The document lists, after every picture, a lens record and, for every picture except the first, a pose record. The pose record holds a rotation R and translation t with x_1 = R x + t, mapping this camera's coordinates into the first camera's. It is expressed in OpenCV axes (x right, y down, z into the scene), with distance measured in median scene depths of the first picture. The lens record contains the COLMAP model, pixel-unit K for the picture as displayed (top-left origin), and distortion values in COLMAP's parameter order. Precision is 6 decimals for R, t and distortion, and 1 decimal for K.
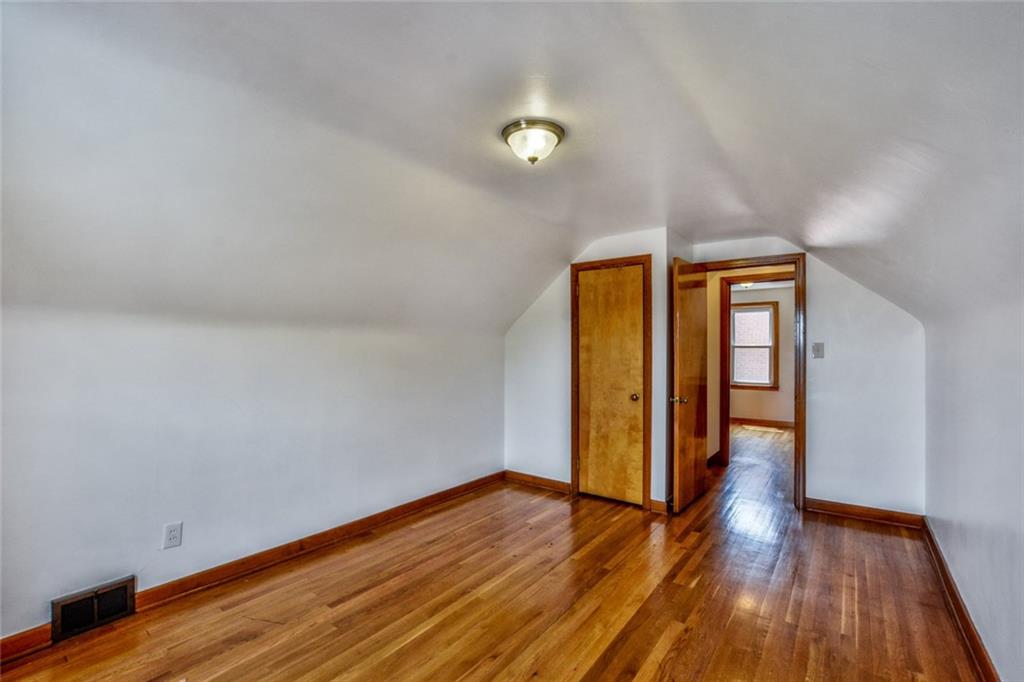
lens RADIAL K [[459.7, 0, 511.2], [0, 459.7, 341.5], [0, 0, 1]] dist [-0.034831, 0.006070]
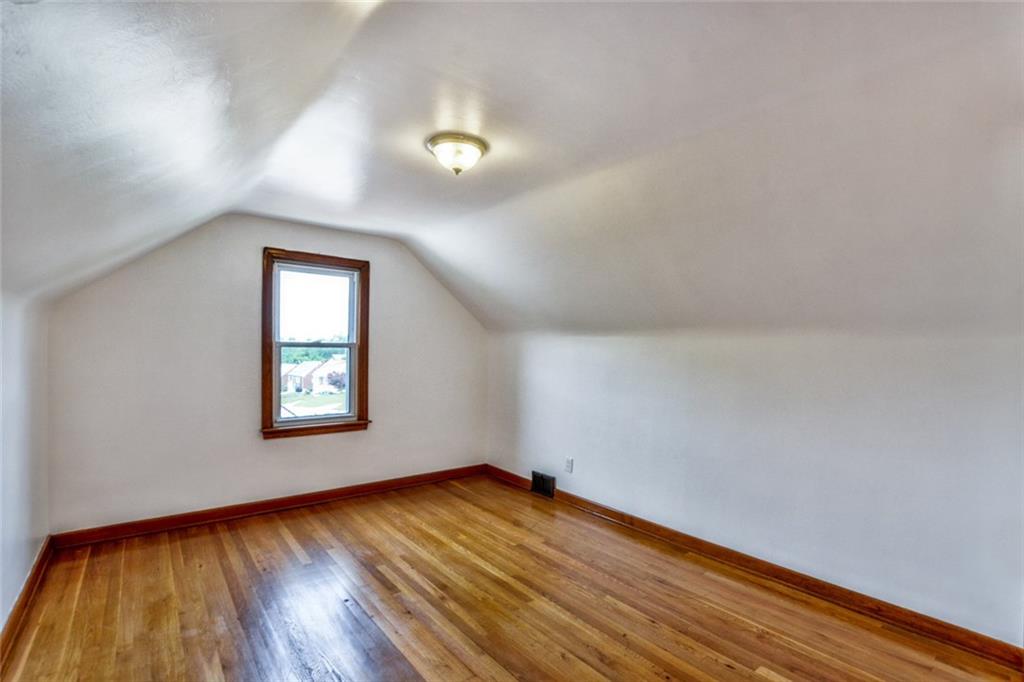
lens RADIAL K [[459.7, 0, 511.0], [0, 459.7, 349.5], [0, 0, 1]] dist [-0.034831, 0.006070]
pose [[-0.260251, -0.006249, -0.965521, 0.915591], [0.002741, 0.999970, -0.007211, 0.022579], [0.965537, -0.004523, -0.260226, 1.231114]]
